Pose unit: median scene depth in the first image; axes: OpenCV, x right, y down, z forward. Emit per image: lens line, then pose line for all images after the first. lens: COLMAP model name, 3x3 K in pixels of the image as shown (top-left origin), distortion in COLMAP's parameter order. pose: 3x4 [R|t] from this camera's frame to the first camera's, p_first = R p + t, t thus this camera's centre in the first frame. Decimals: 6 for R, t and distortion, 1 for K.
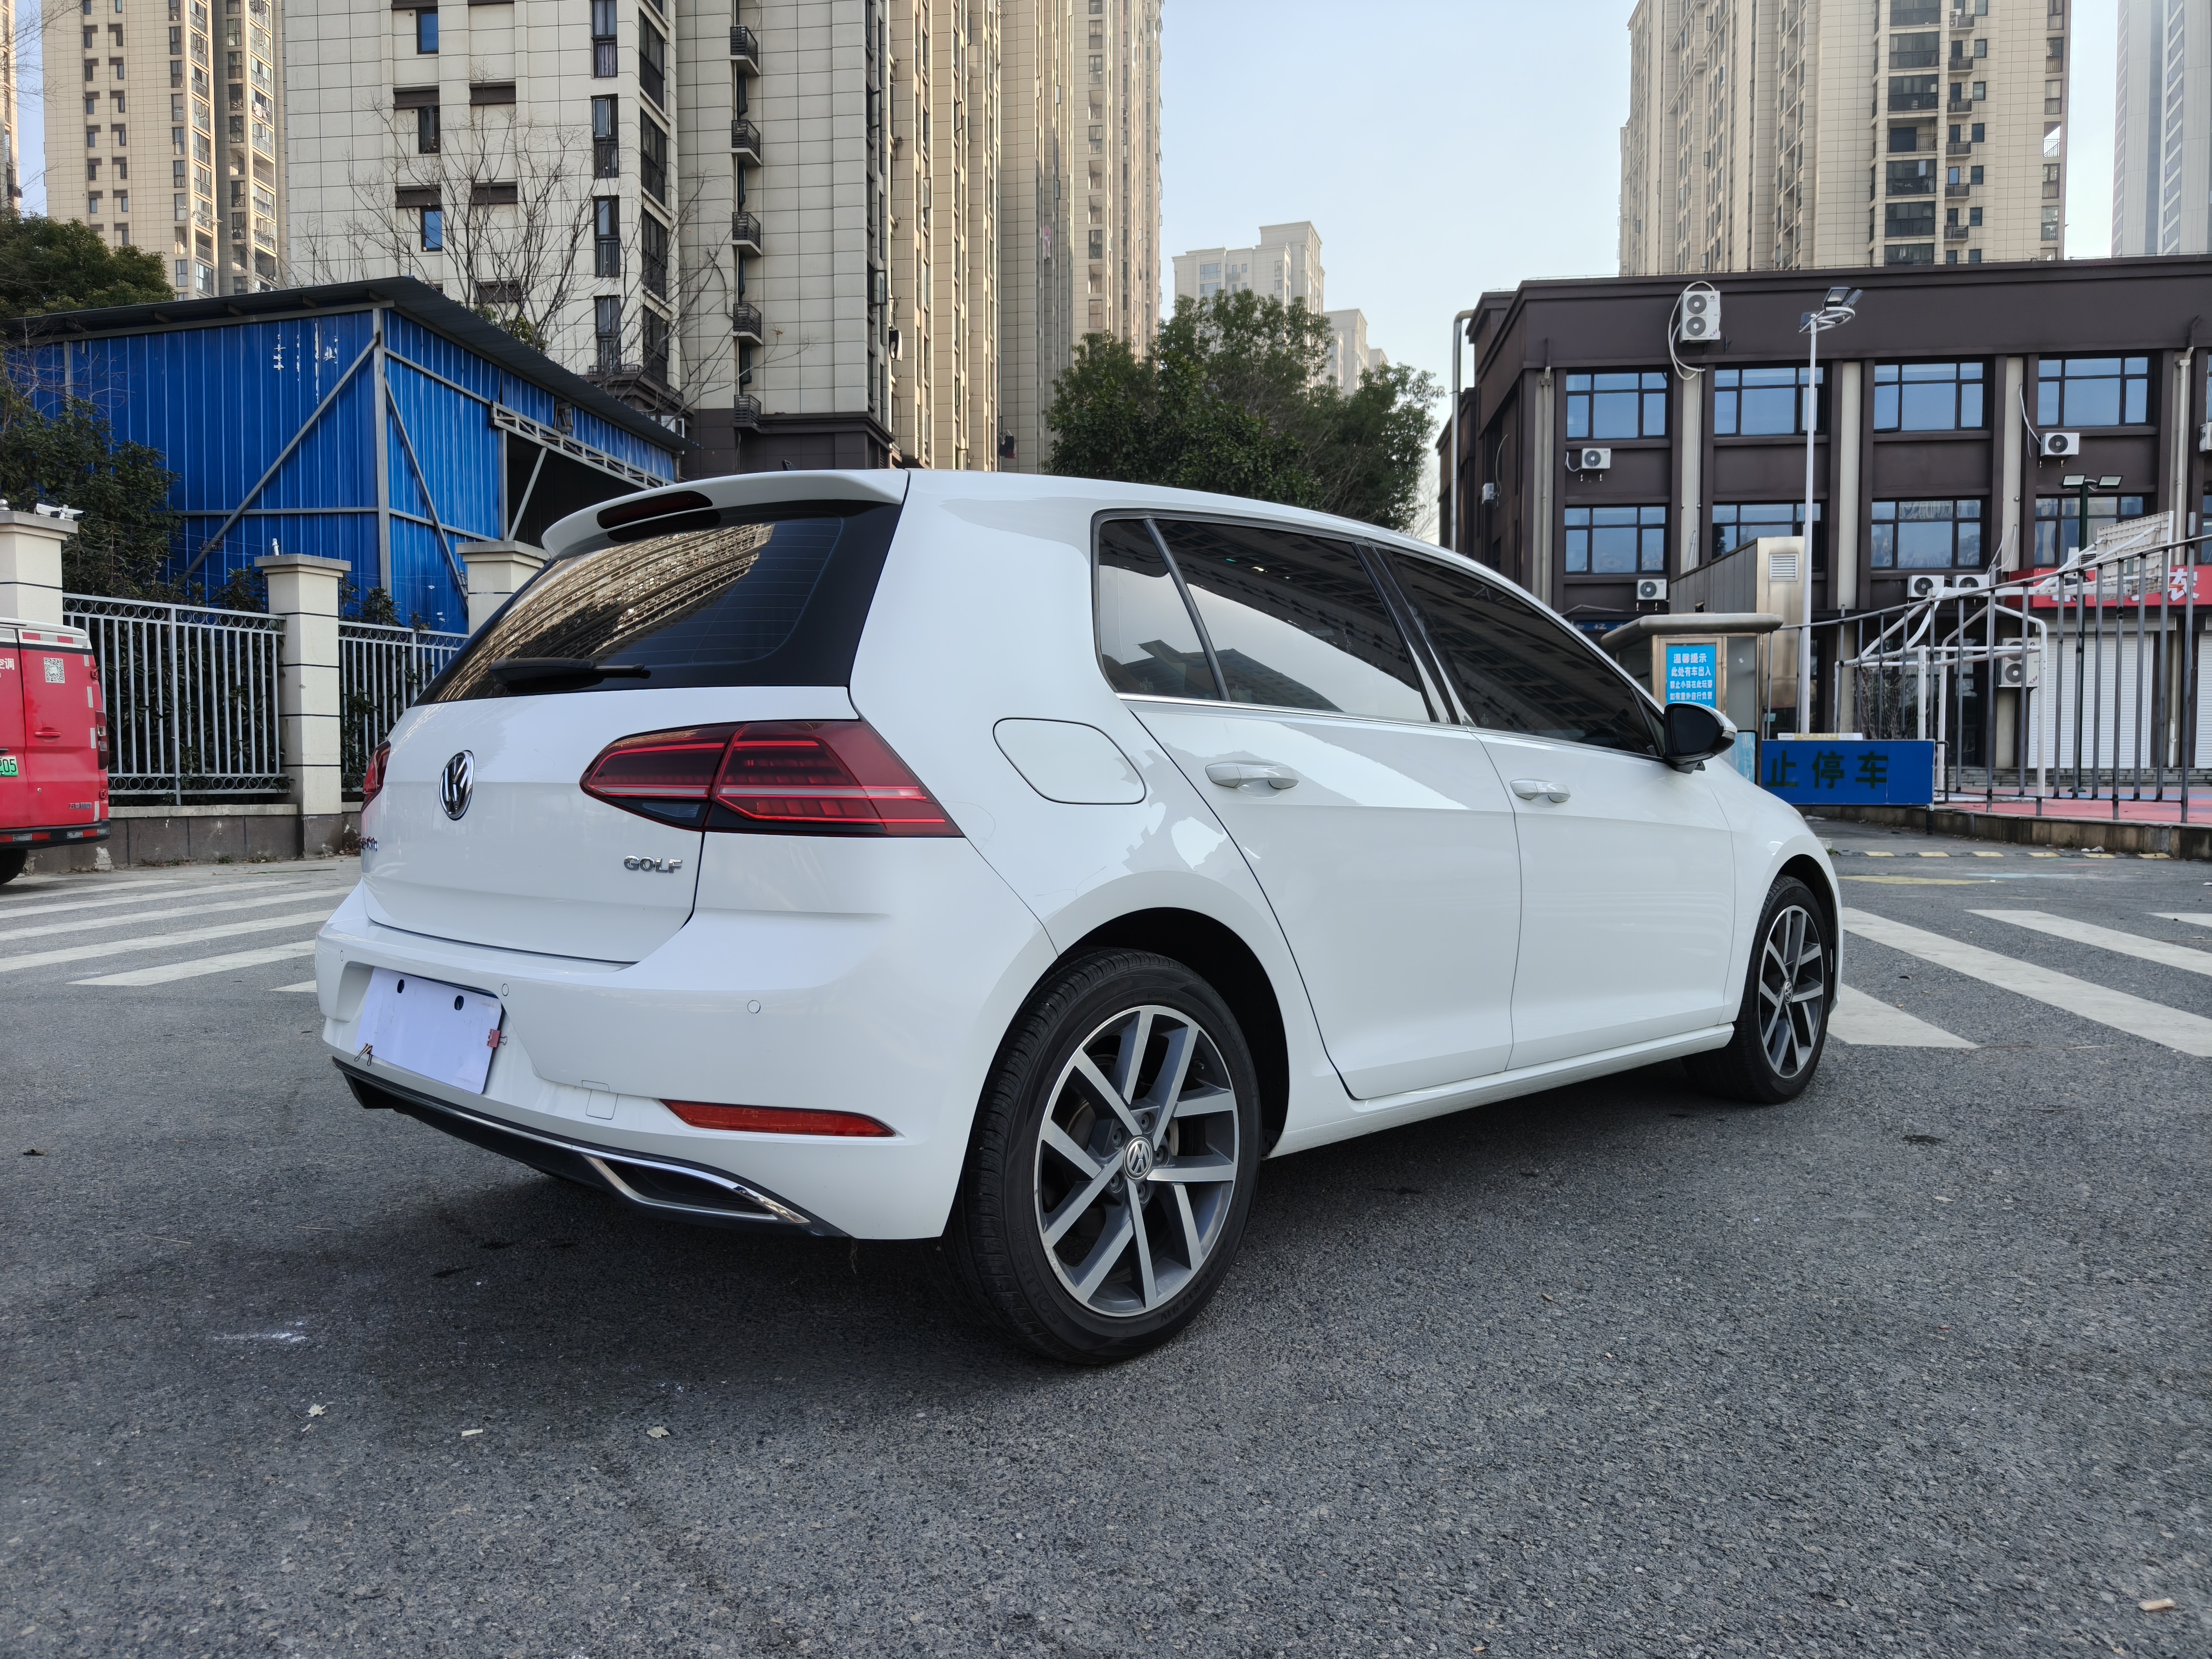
lens RADIAL K [[1646.3, 0, 1092.3], [0, 1646.3, 825.6], [0, 0, 1]] dist [-0.083019, 0.003006]
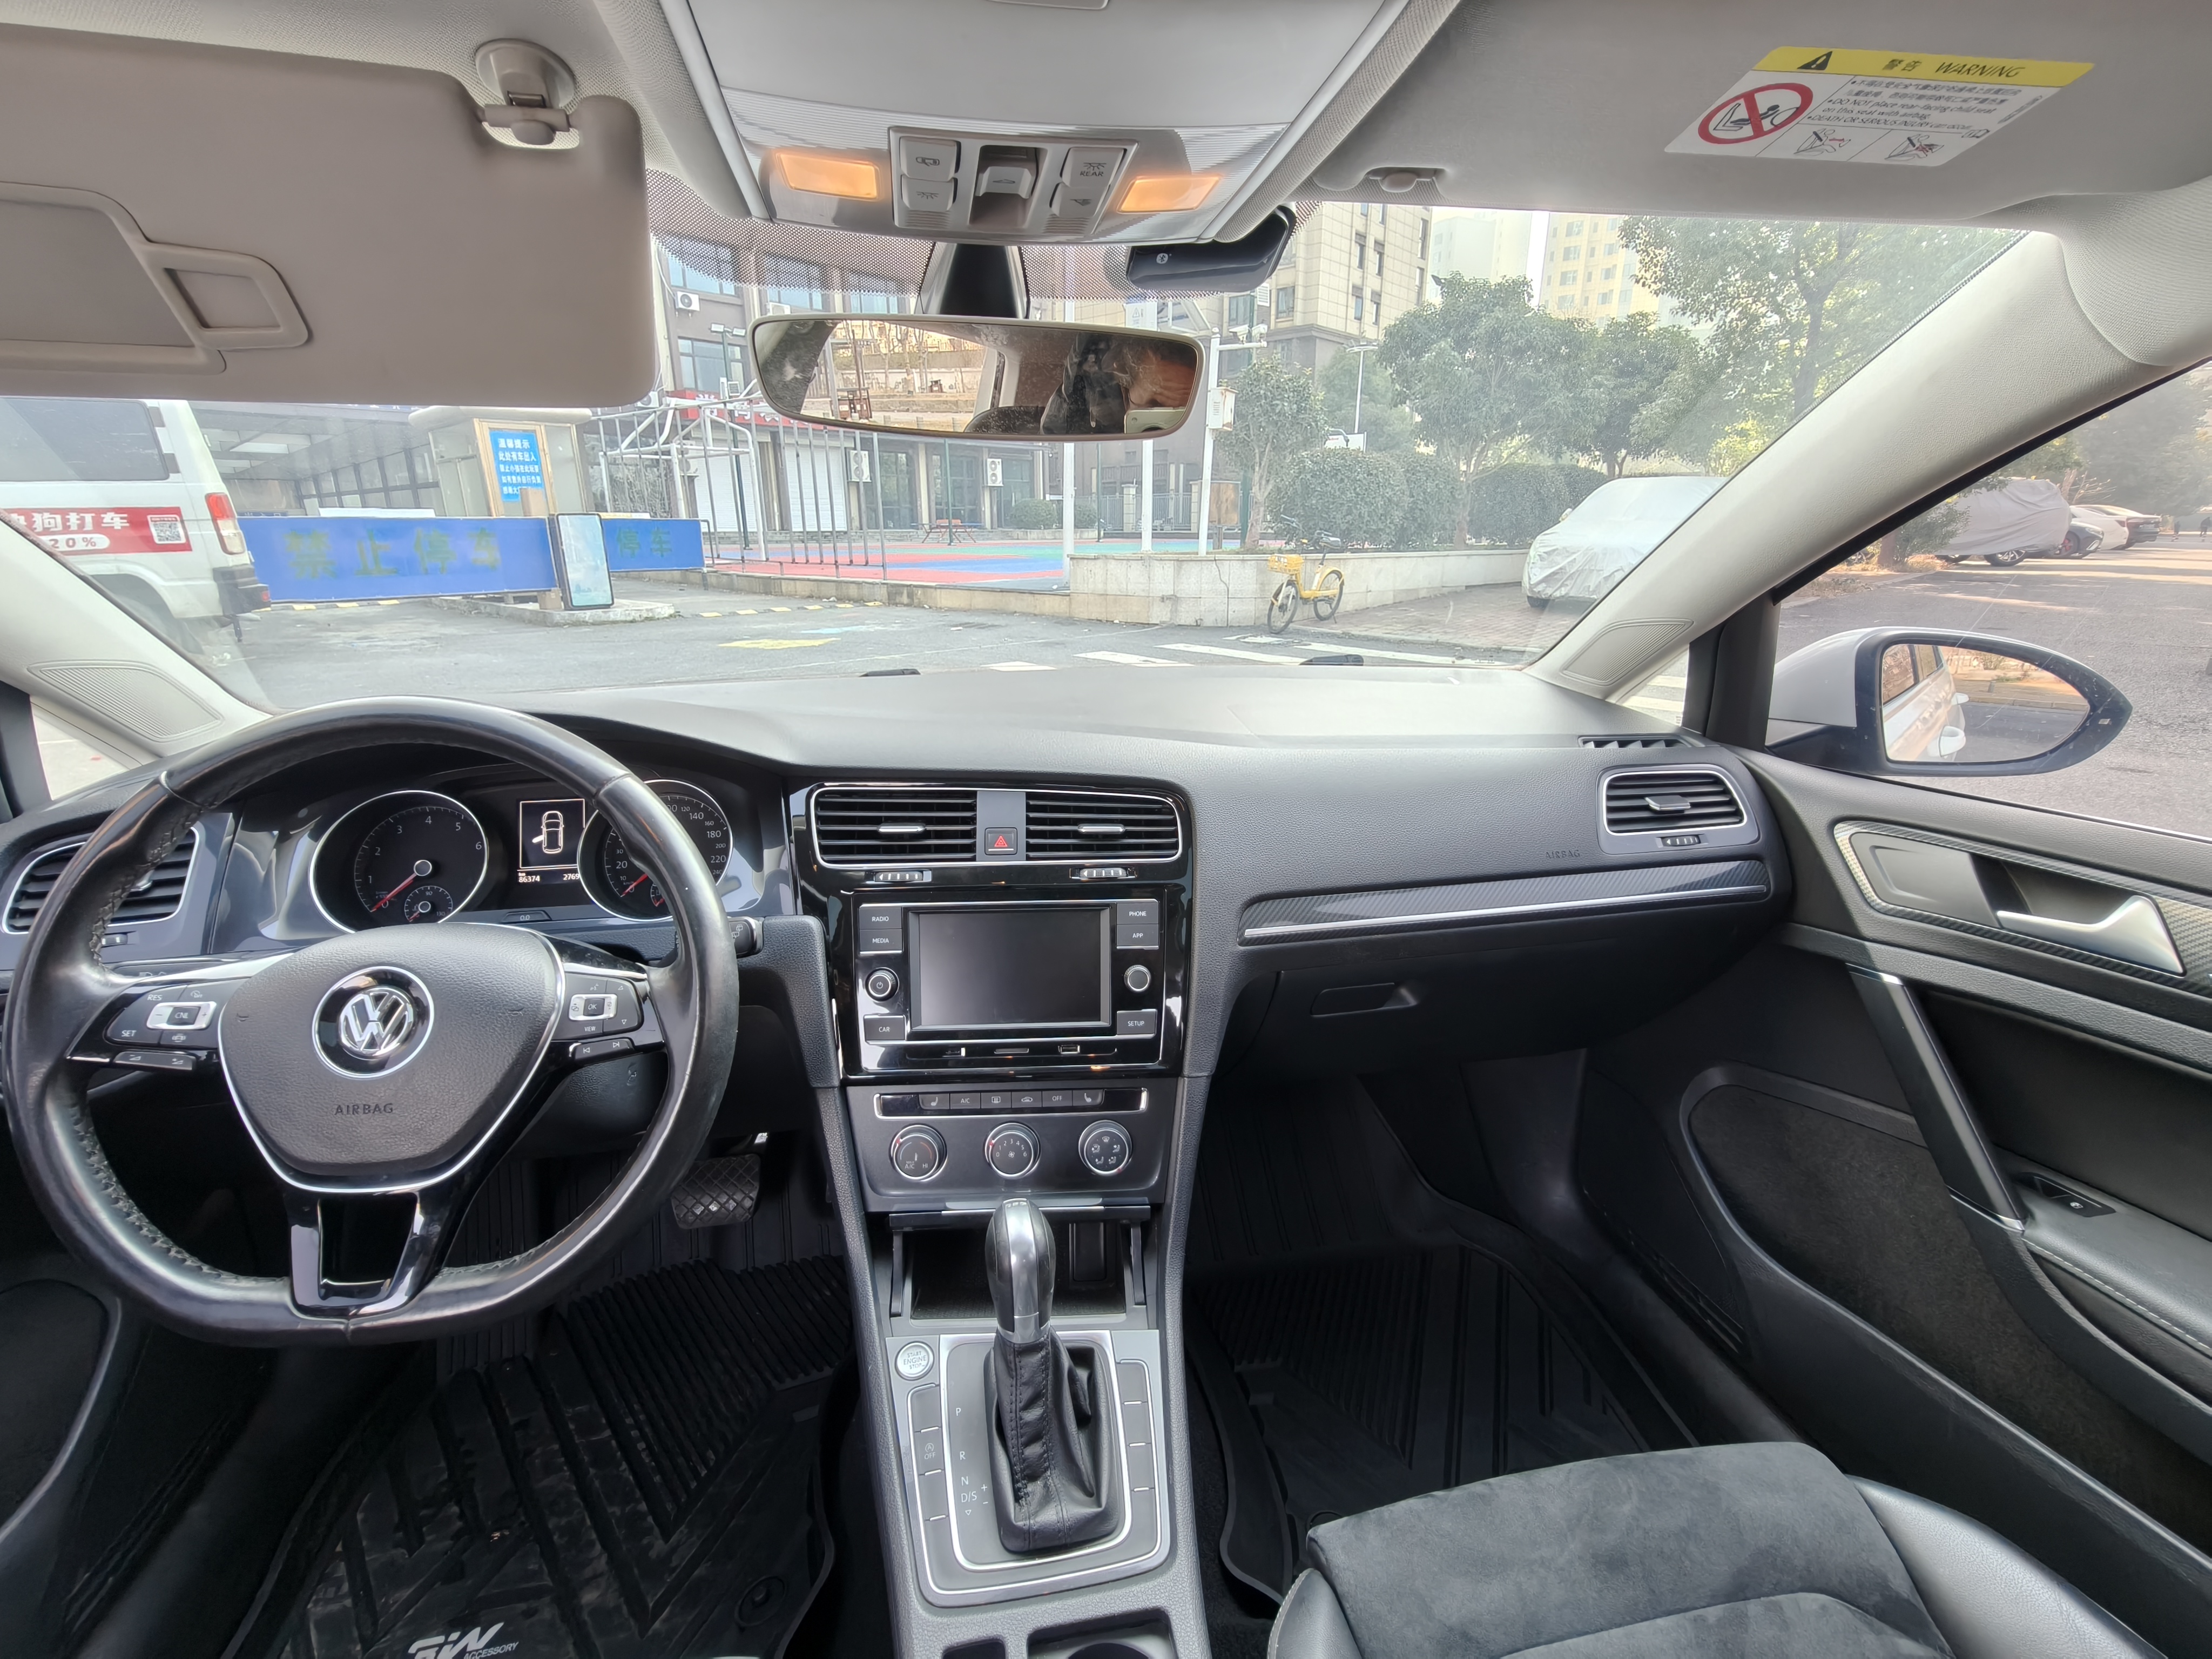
lens RADIAL K [[990.1, 0, 1105.3], [0, 990.1, 824.9], [0, 0, 1]] dist [0.010540, -0.002174]
pose [[0.586482, -0.234299, 0.775334, 0.009005], [0.030237, 0.962913, 0.268112, -0.011116], [-0.809397, -0.133799, 0.571816, 0.126681]]
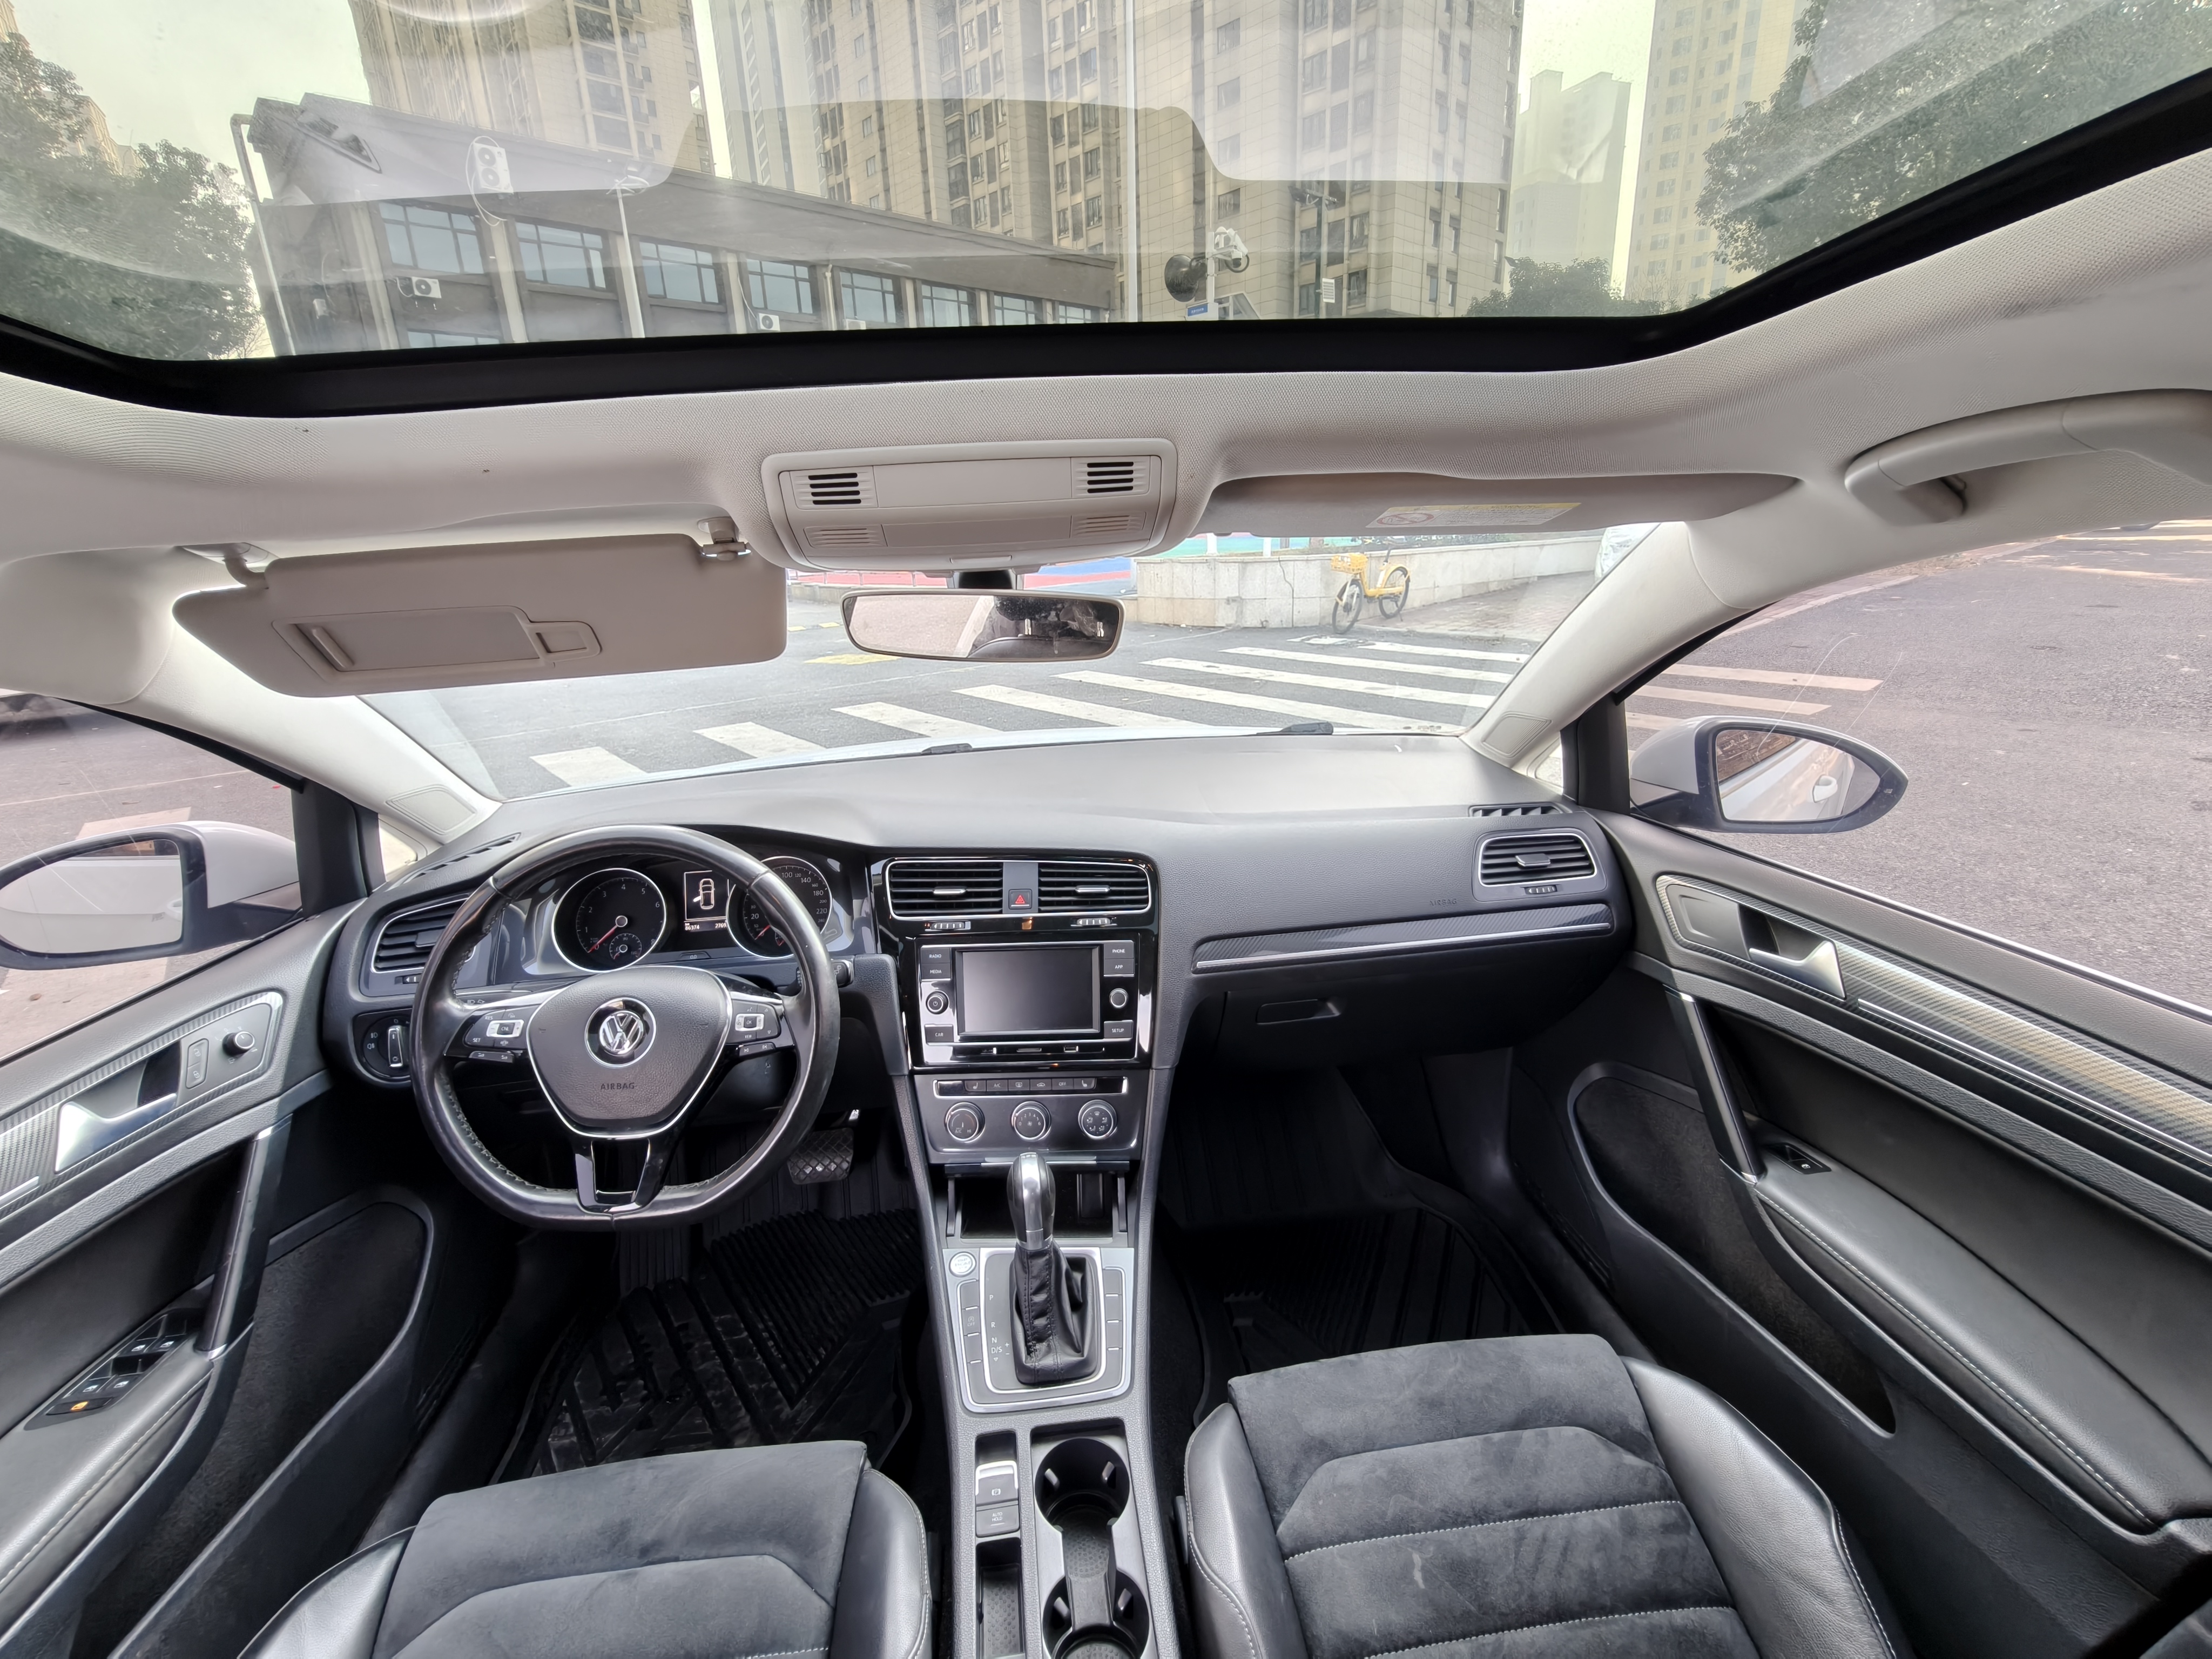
lens RADIAL K [[990.1, 0, 1111.0], [0, 990.1, 825.9], [0, 0, 1]] dist [0.010540, -0.002174]
pose [[0.638179, -0.249437, 0.728360, 0.003035], [0.064216, 0.960009, 0.272503, -0.016881], [-0.767205, -0.127133, 0.628676, 0.117416]]
